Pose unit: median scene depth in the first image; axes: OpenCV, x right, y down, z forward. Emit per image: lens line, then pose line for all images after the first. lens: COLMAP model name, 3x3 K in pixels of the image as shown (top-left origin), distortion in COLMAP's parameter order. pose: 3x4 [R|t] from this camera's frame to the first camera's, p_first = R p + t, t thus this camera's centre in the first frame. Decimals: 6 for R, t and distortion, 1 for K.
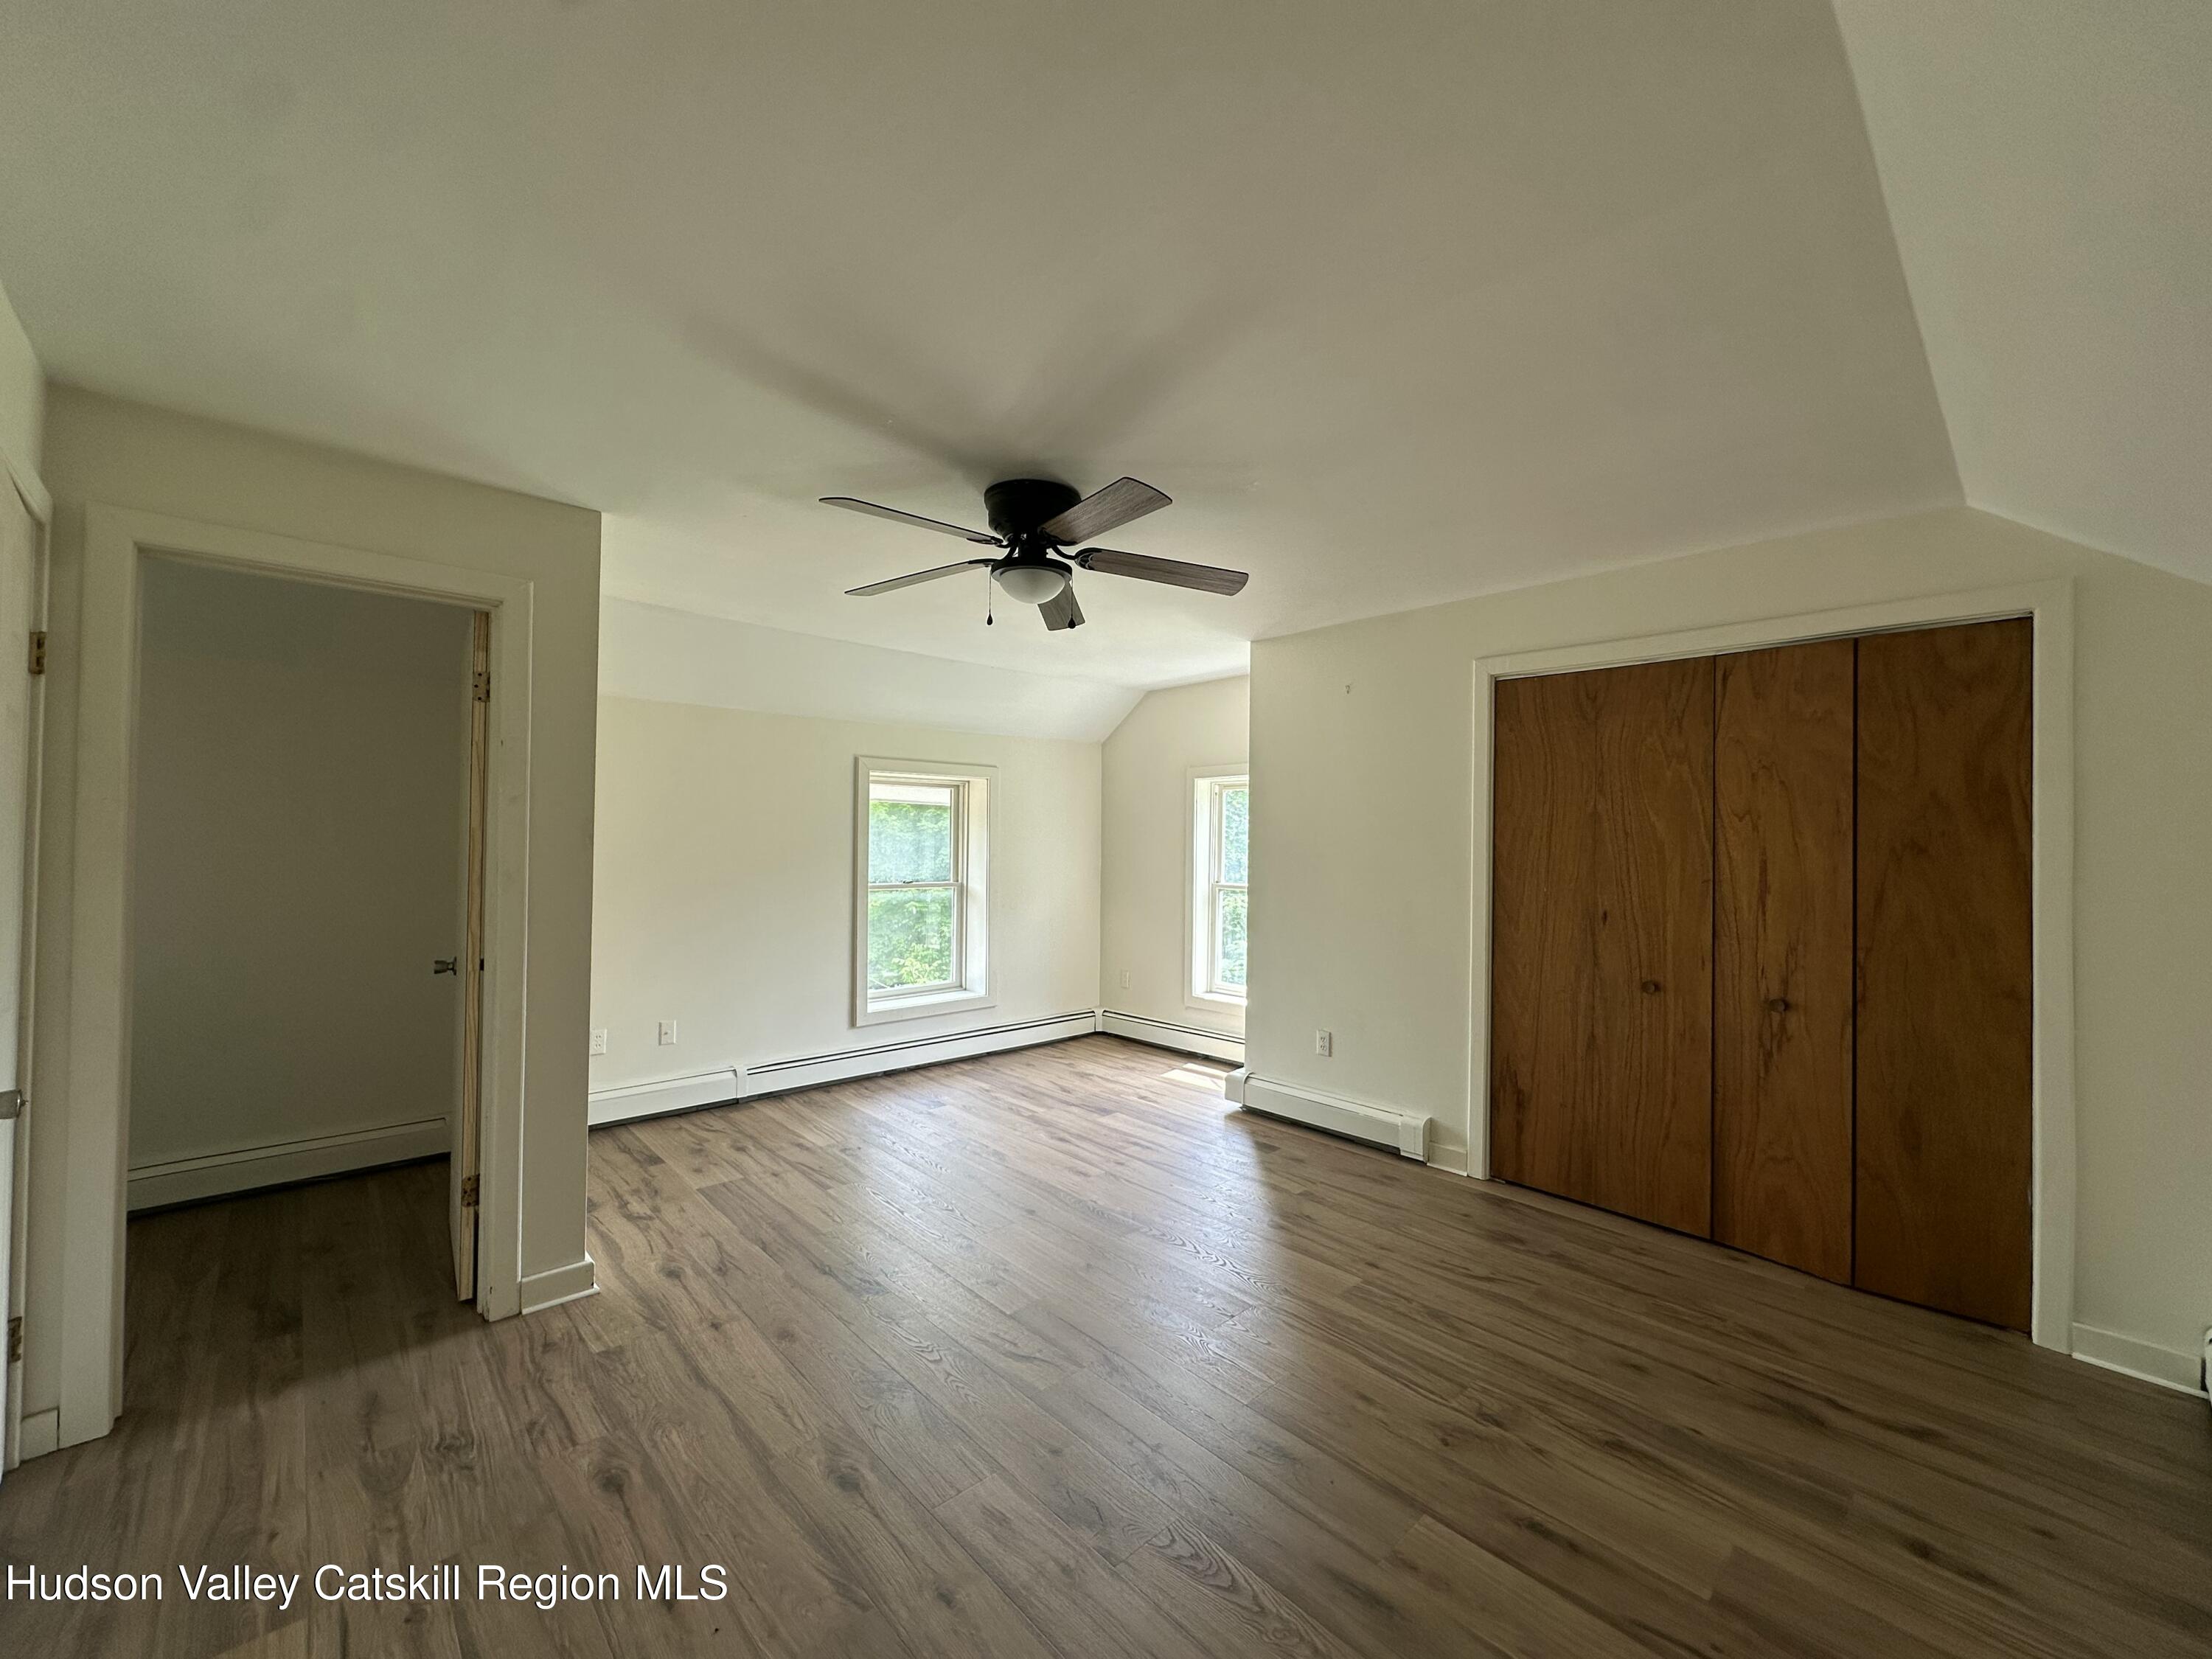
lens RADIAL K [[885.8, 0, 1111.5], [0, 885.8, 829.2], [0, 0, 1]] dist [-0.002046, 0.000771]
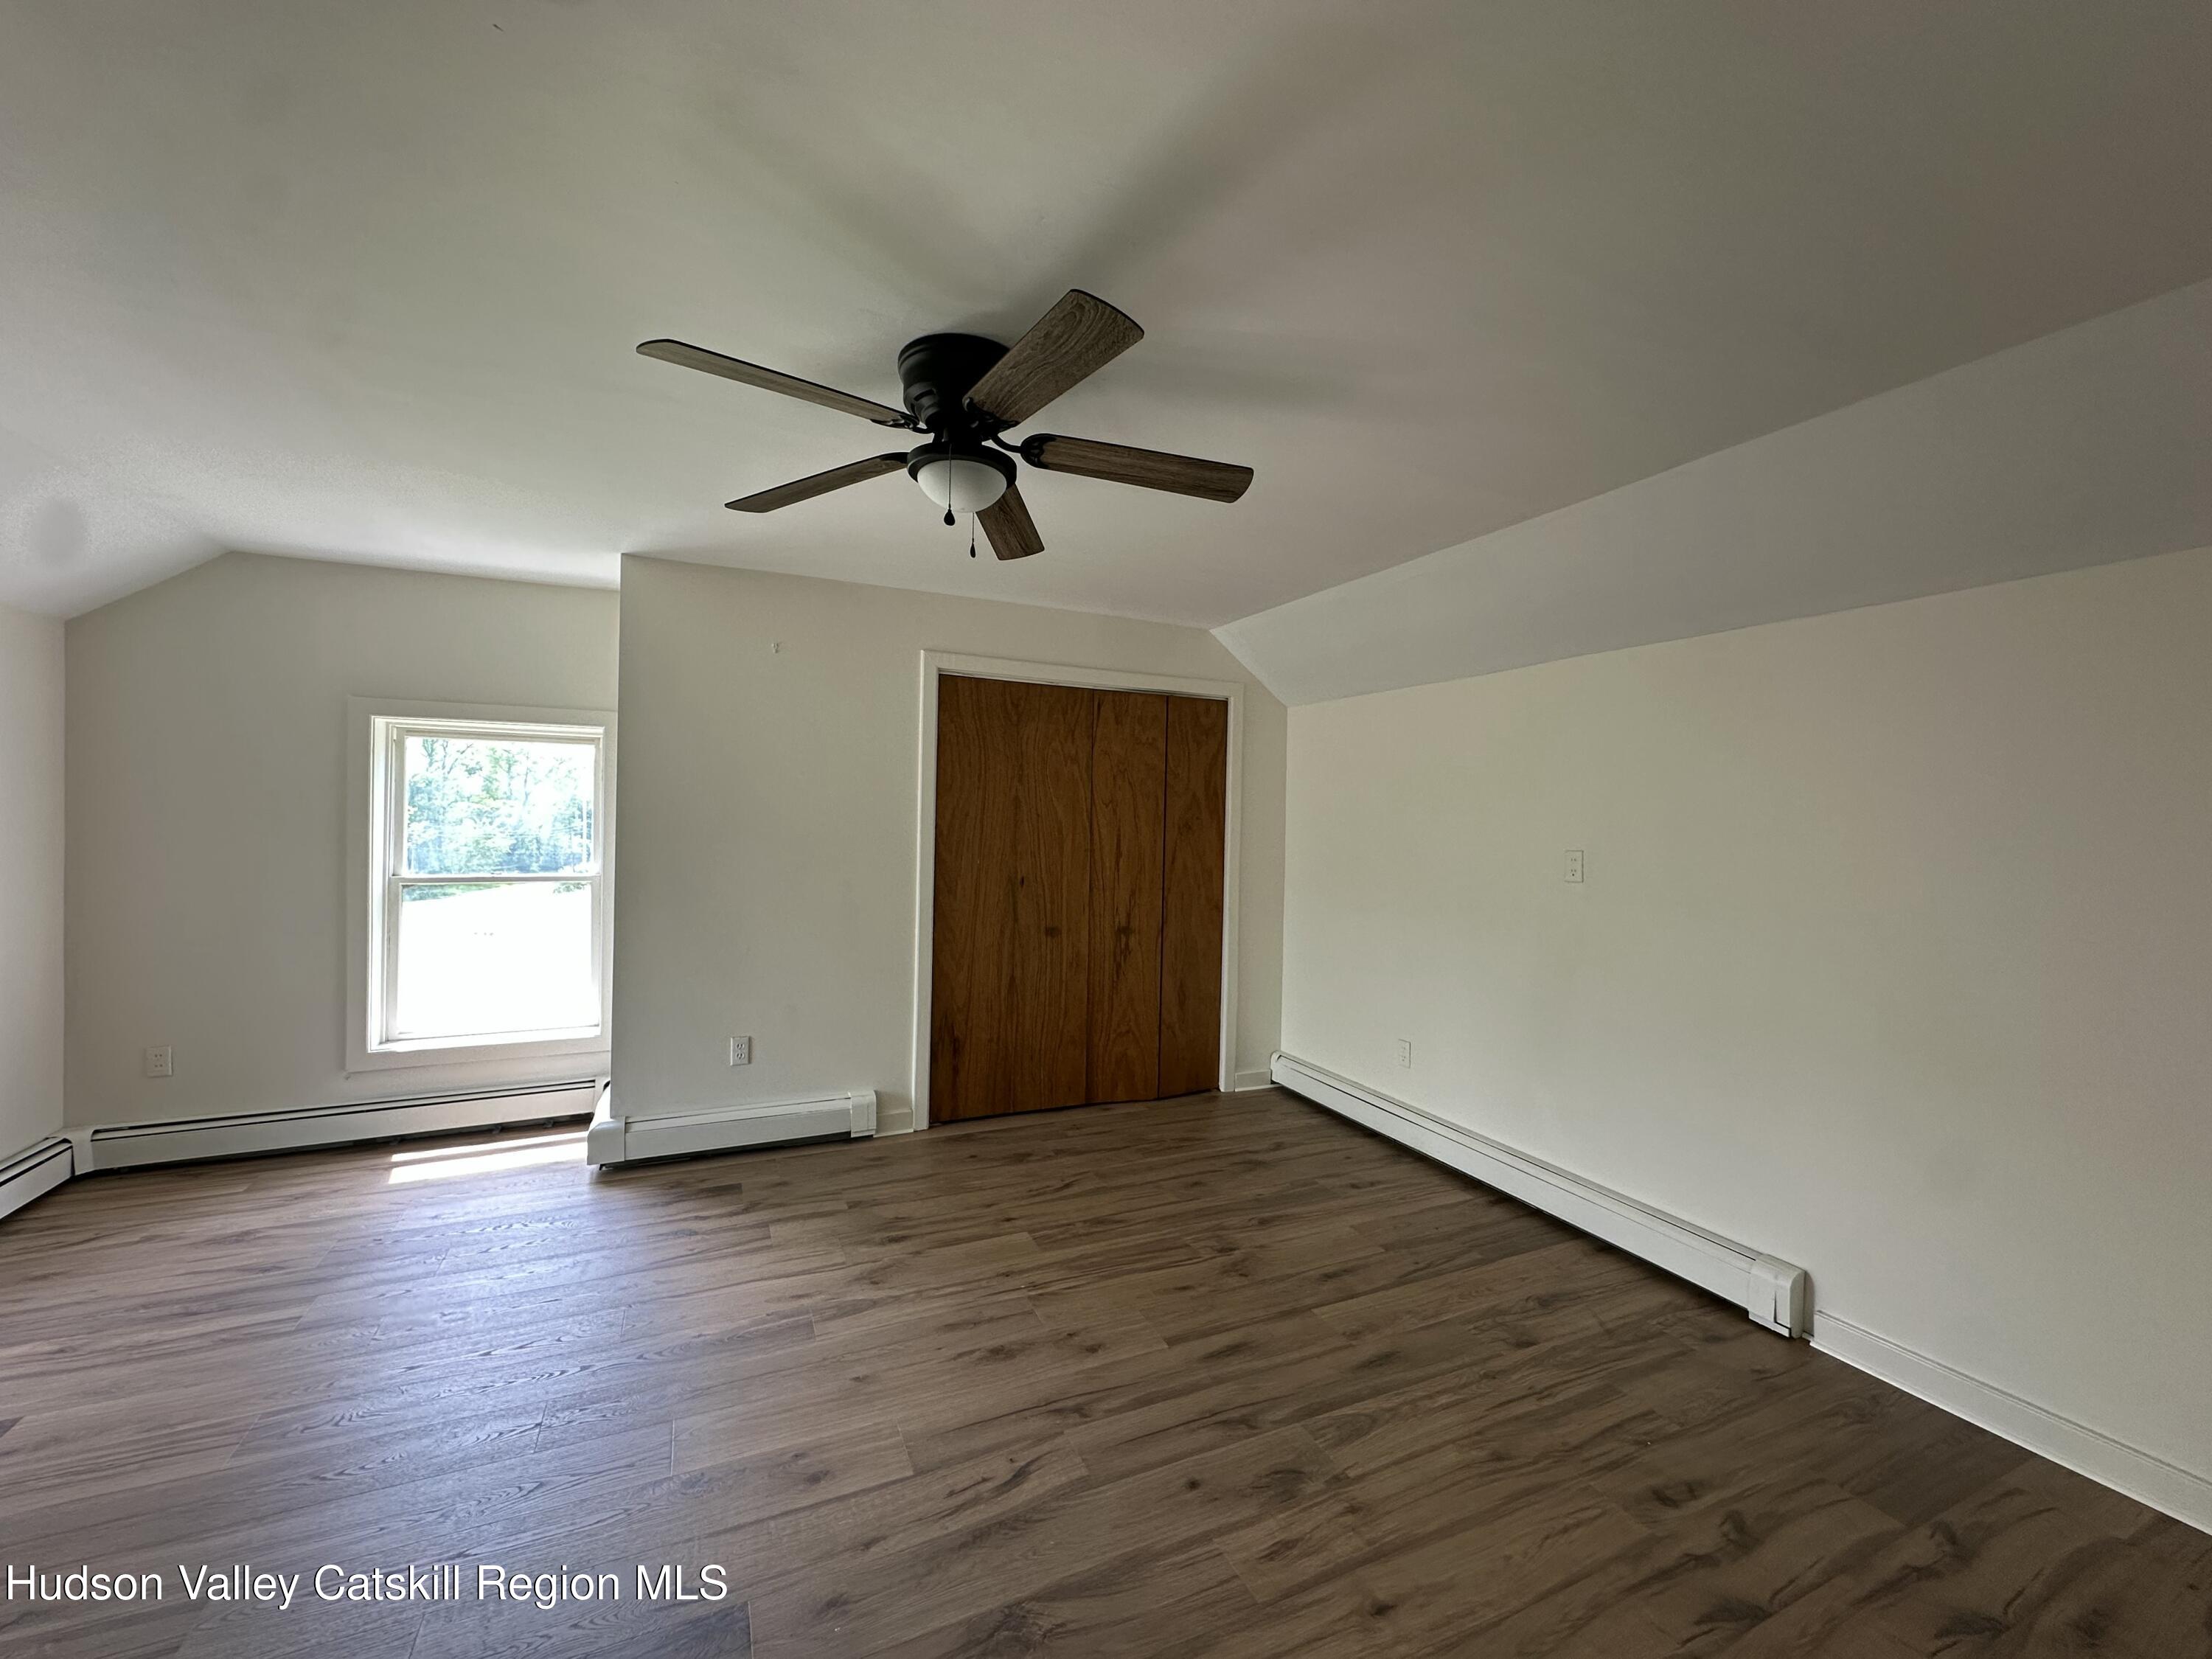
lens RADIAL K [[885.8, 0, 1103.2], [0, 885.8, 828.8], [0, 0, 1]] dist [-0.002046, 0.000771]
pose [[0.308364, -0.011379, 0.951200, -0.641086], [-0.026637, 0.999433, 0.020591, -0.004586], [-0.950895, -0.031687, 0.307886, 0.541771]]
